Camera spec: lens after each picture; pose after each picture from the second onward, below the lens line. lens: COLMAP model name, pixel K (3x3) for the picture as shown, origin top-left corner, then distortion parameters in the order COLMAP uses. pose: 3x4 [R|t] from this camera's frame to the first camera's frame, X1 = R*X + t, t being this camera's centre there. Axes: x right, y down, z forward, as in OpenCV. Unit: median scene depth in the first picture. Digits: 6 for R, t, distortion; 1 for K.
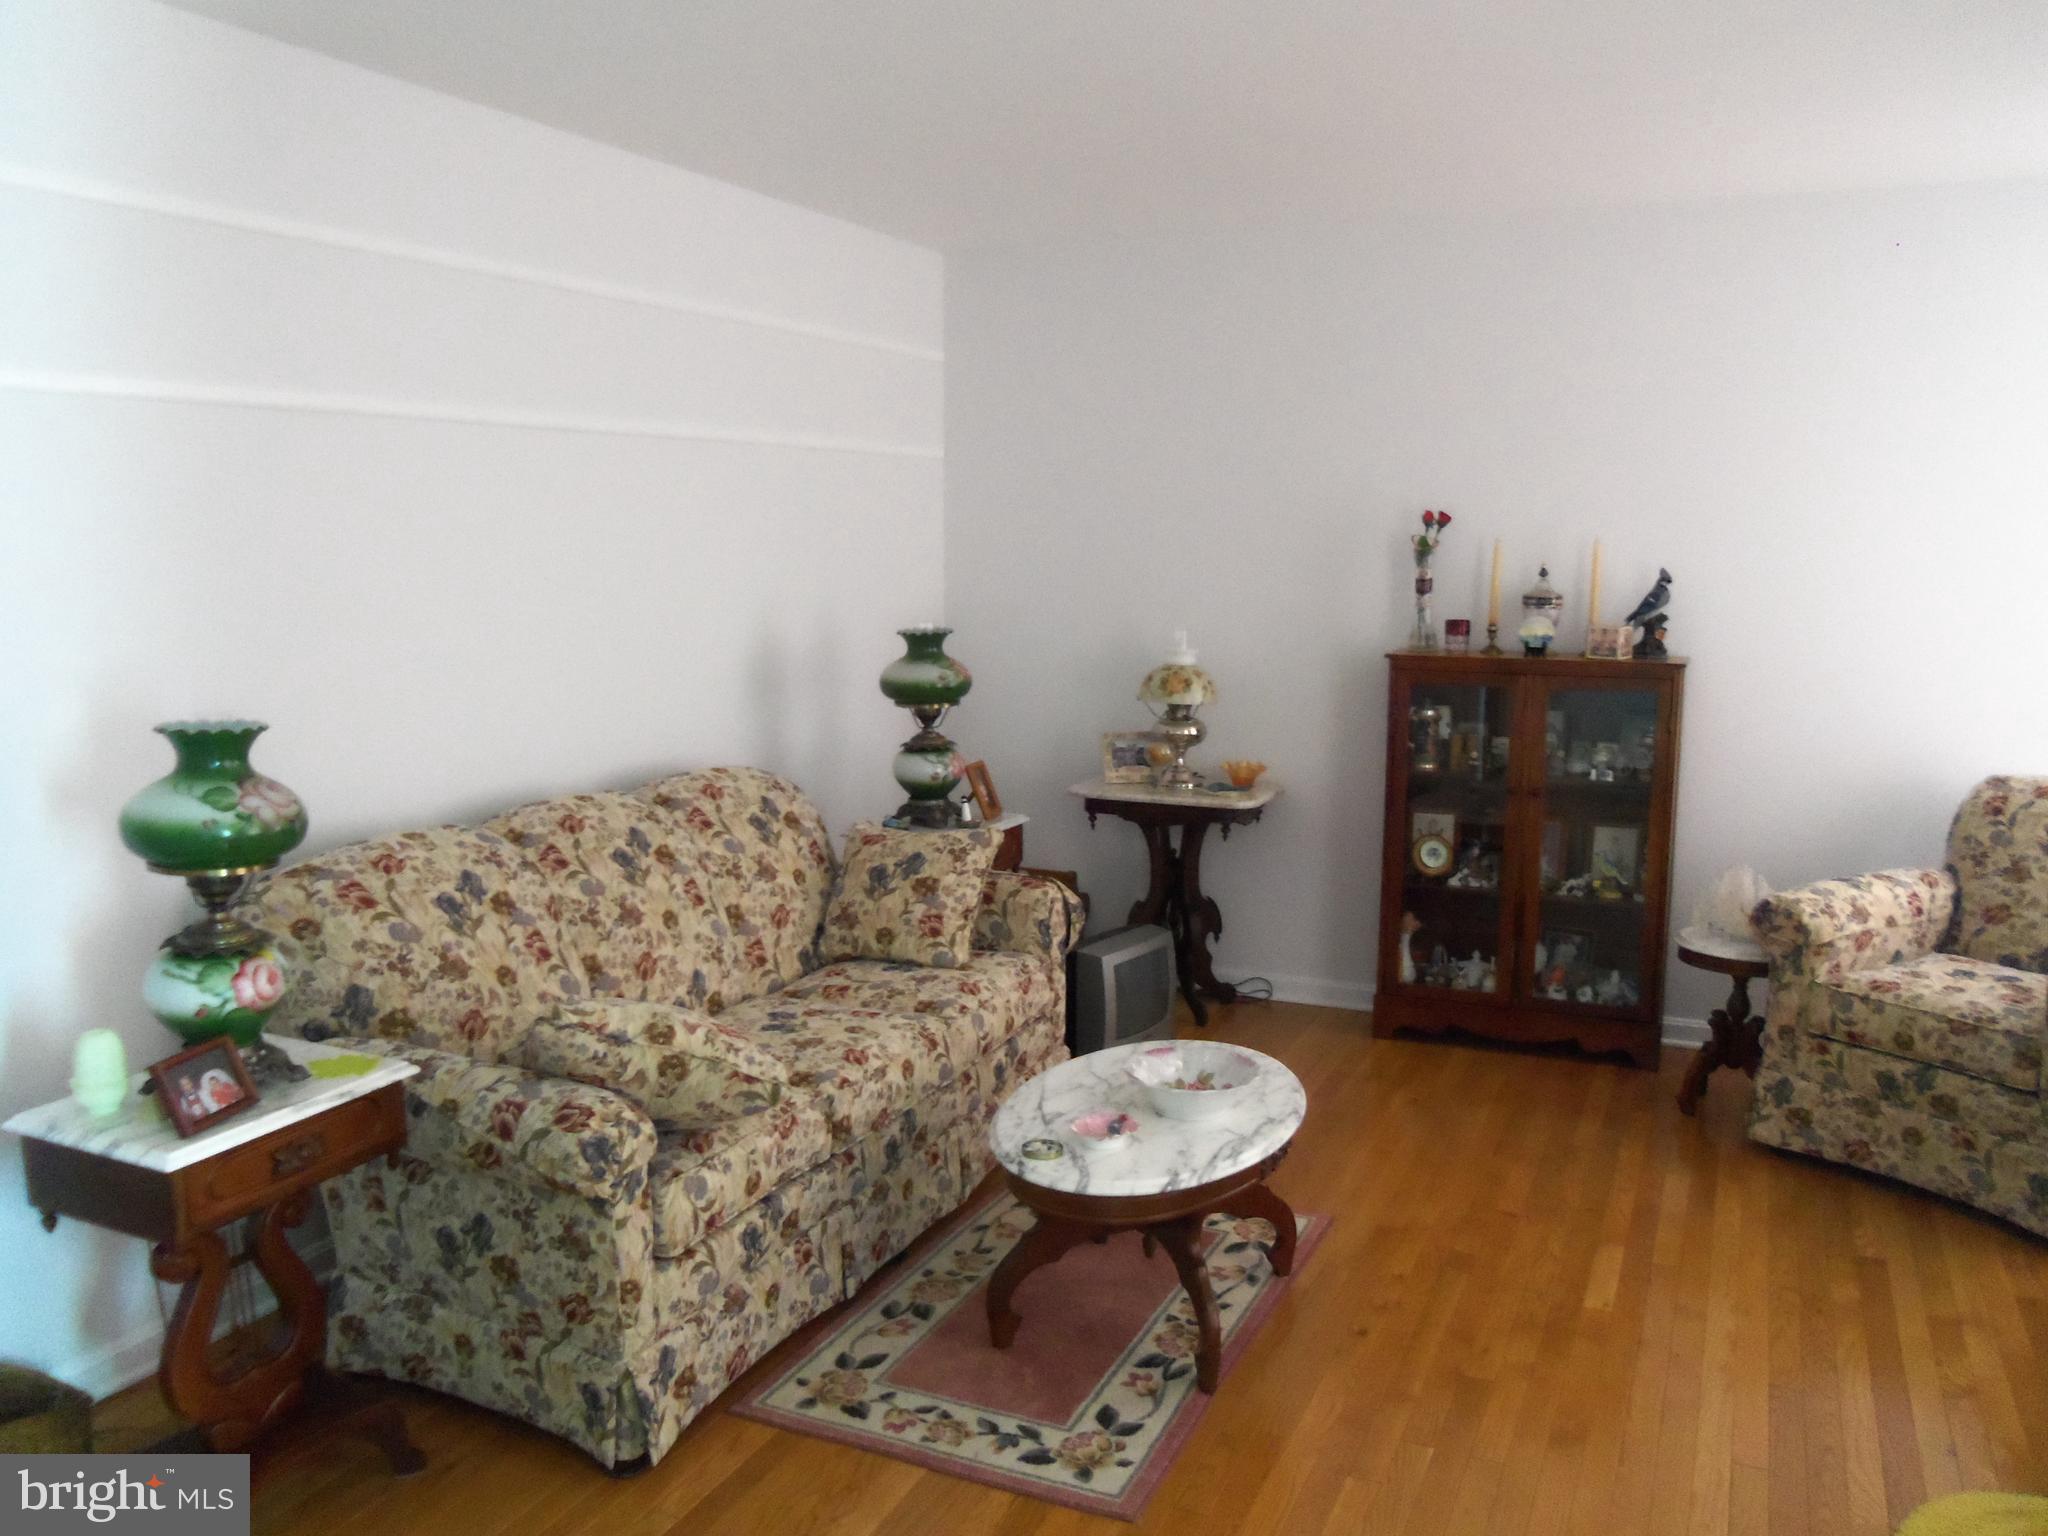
lens RADIAL K [[1625.1, 0, 1001.5], [0, 1625.1, 770.9], [0, 0, 1]] dist [-0.070153, 0.012121]
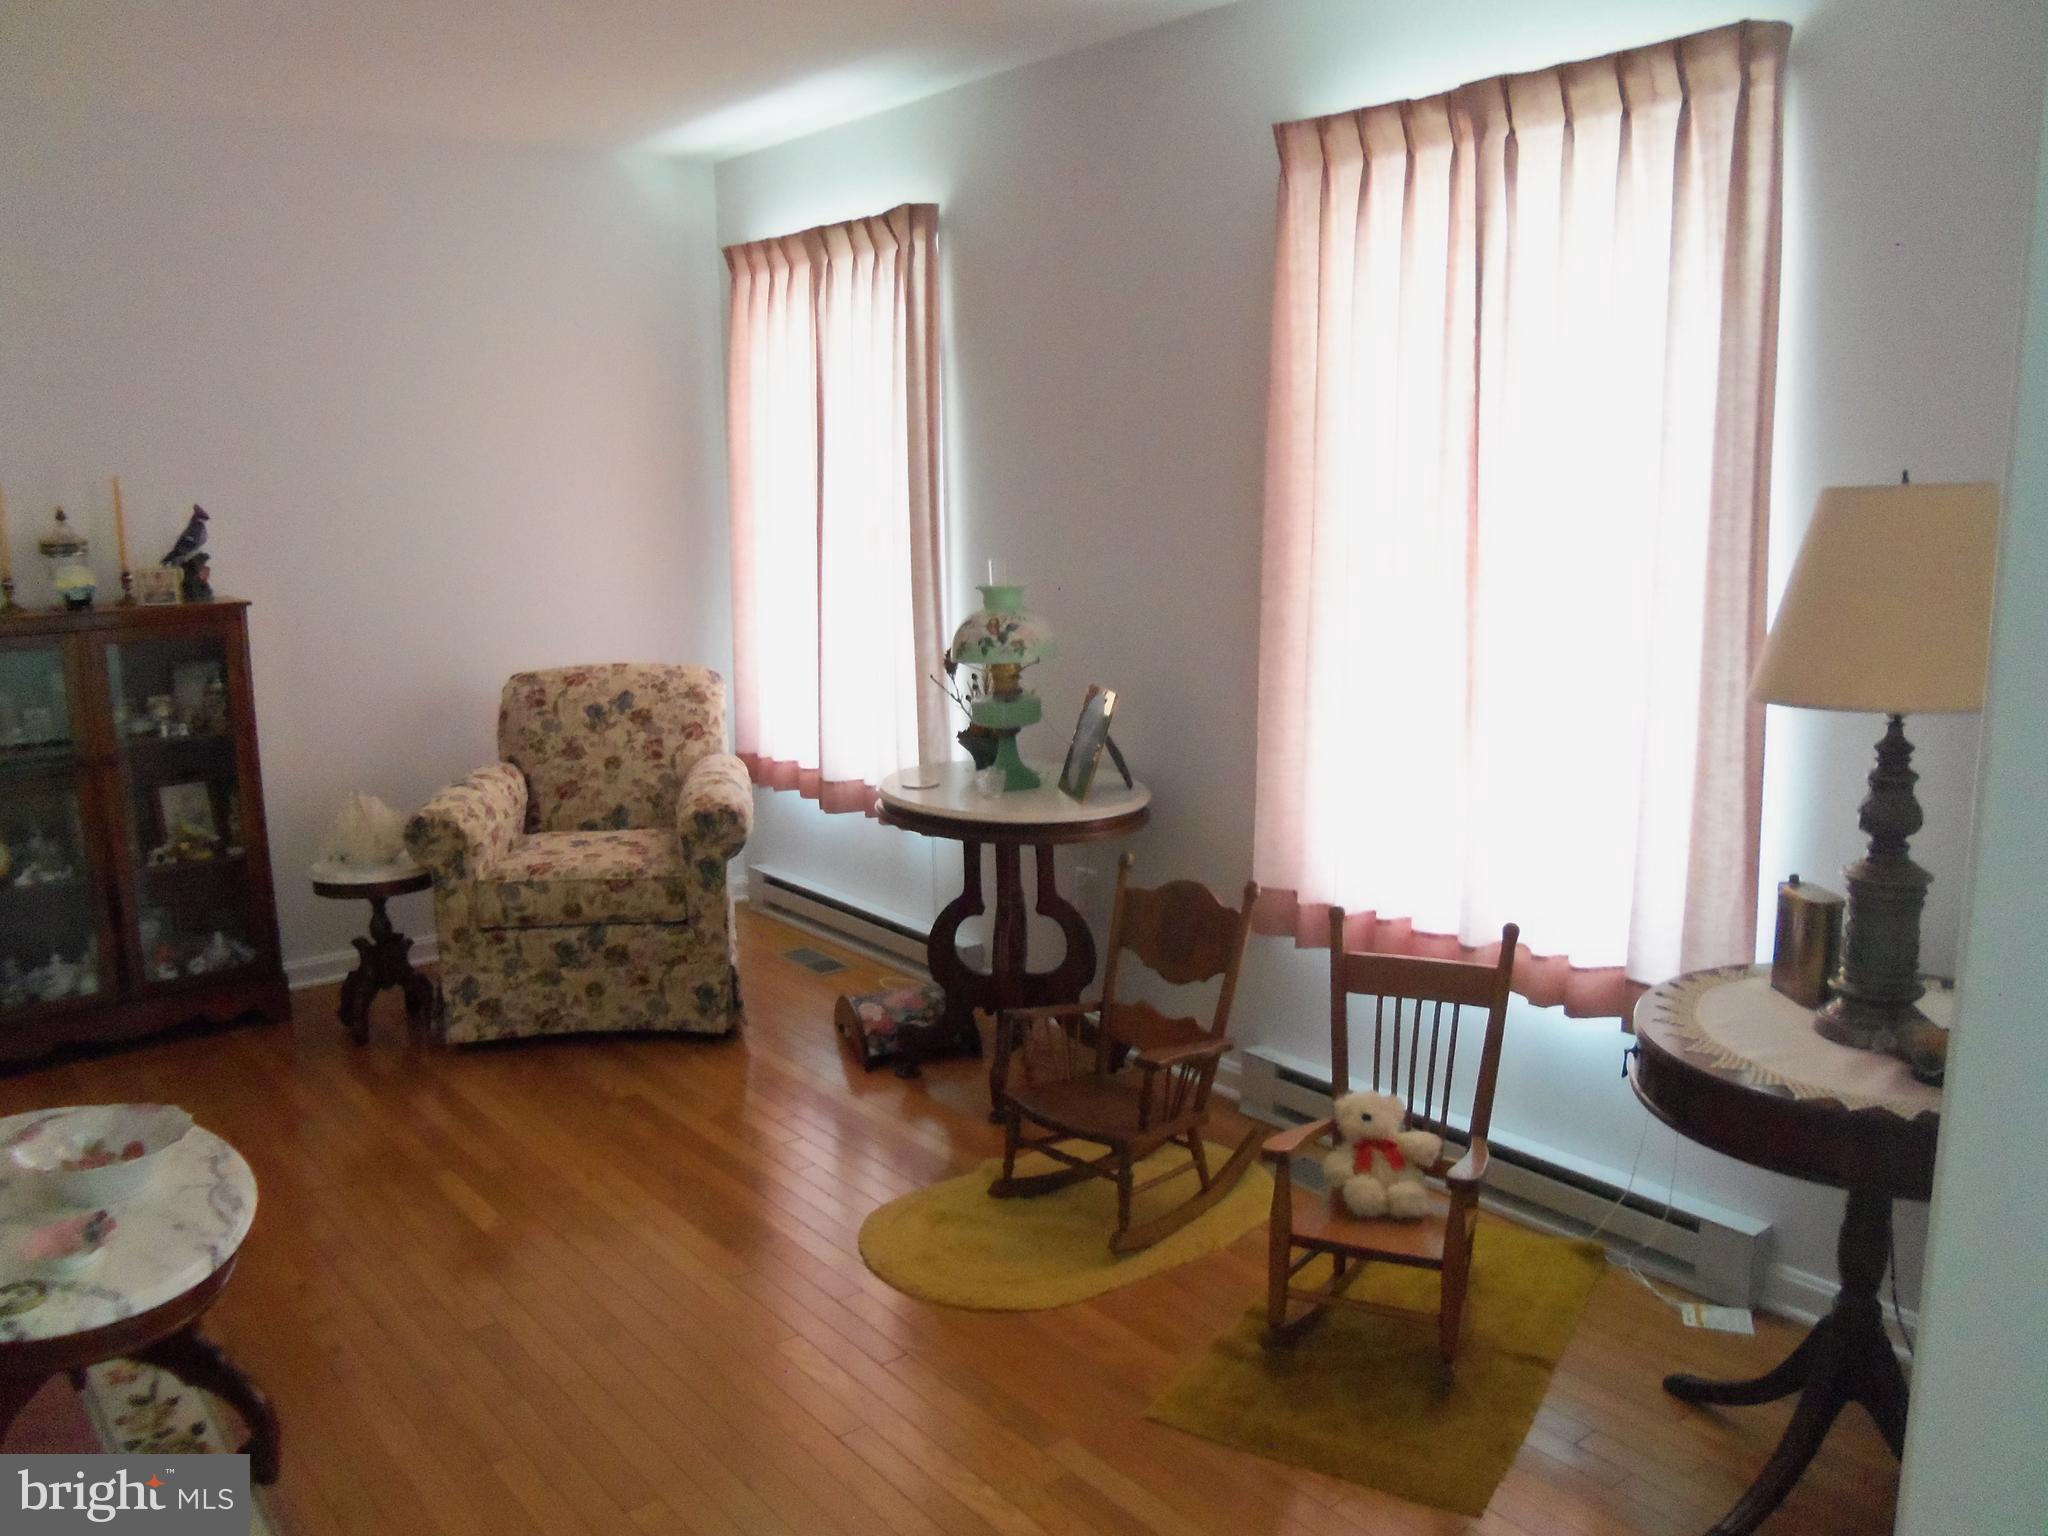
lens RADIAL K [[1625.1, 0, 1001.5], [0, 1625.1, 770.9], [0, 0, 1]] dist [-0.070153, 0.012121]
pose [[0.453662, -0.172308, 0.874357, -0.261422], [0.143212, 0.982474, 0.119309, -0.018673], [-0.879591, 0.071093, 0.470388, 0.176296]]
